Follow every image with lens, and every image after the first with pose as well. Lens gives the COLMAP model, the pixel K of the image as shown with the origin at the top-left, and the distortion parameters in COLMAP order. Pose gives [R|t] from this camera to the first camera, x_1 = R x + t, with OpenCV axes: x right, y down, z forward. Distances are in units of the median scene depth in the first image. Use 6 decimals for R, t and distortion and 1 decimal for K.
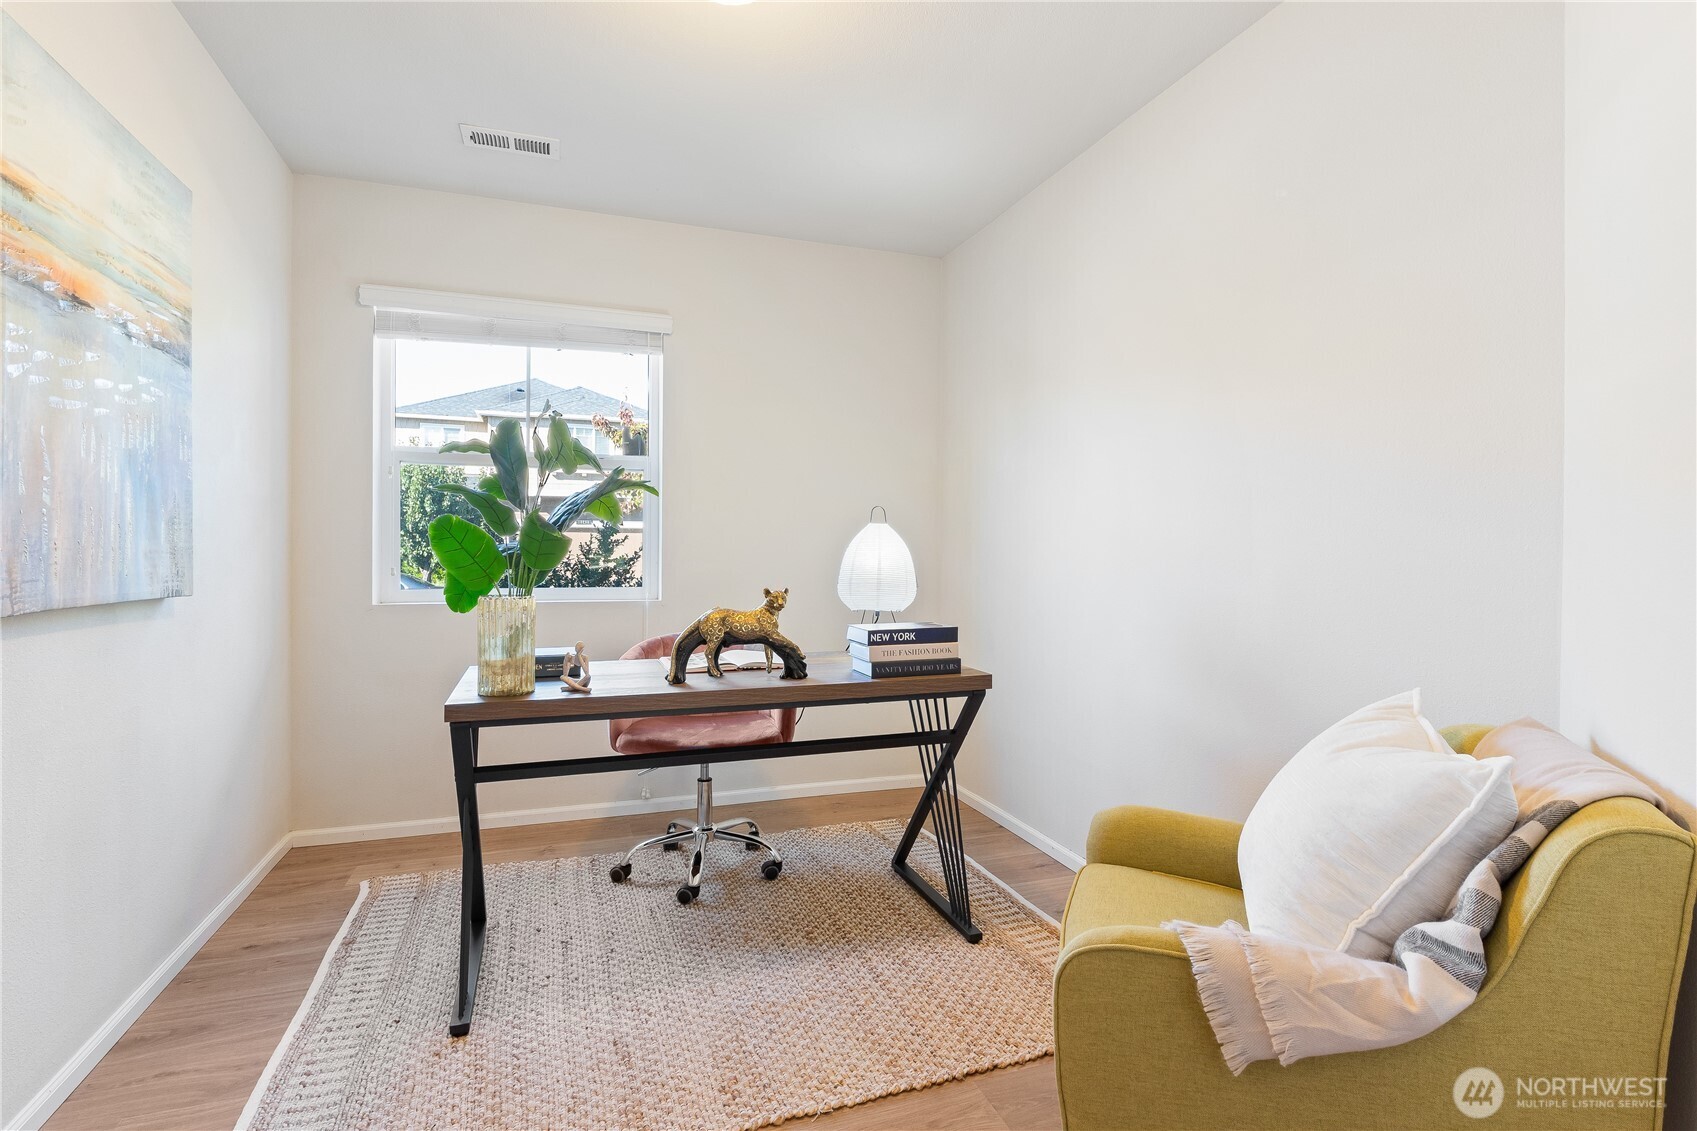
lens RADIAL K [[821.2, 0, 864.6], [0, 821.2, 555.6], [0, 0, 1]] dist [-0.005954, 0.003412]
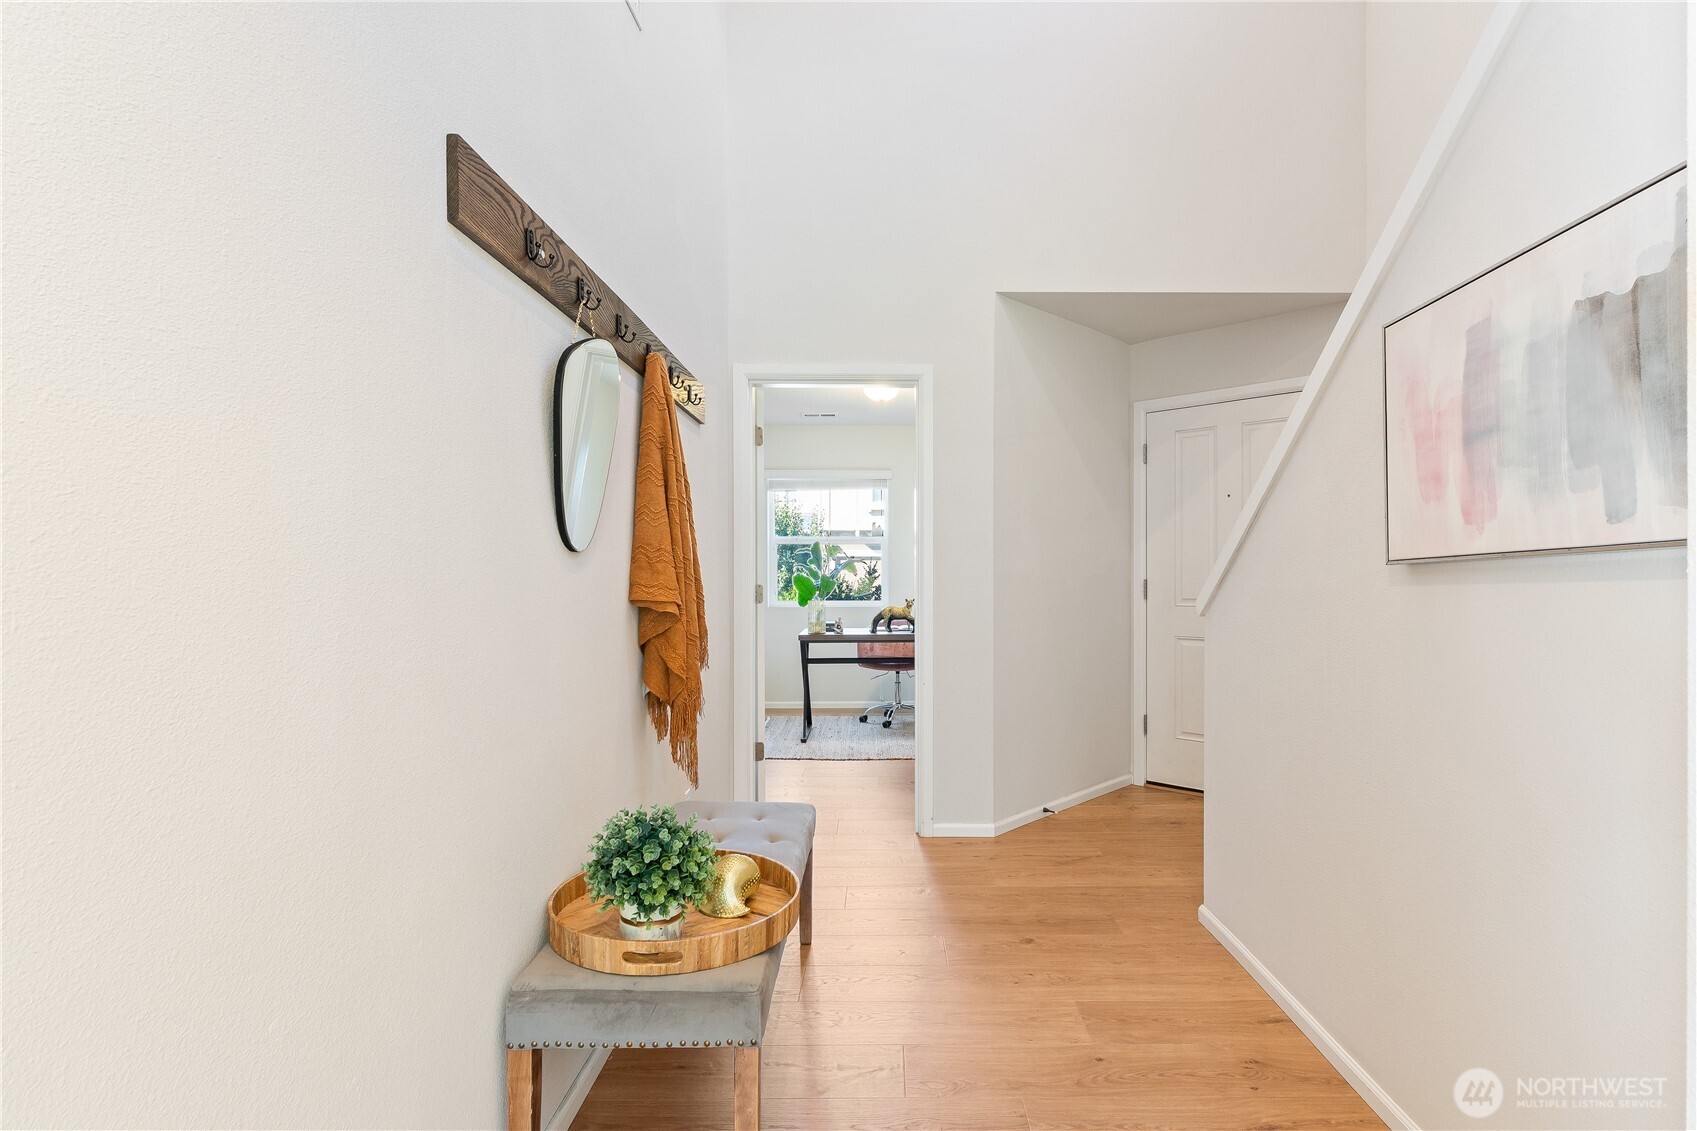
lens RADIAL K [[821.2, 0, 851.1], [0, 821.2, 573.1], [0, 0, 1]] dist [-0.005954, 0.003412]
pose [[0.922859, -0.011134, -0.384976, 0.774584], [0.008096, 0.999922, -0.009511, -0.020530], [0.385052, 0.005661, 0.922878, -1.595574]]
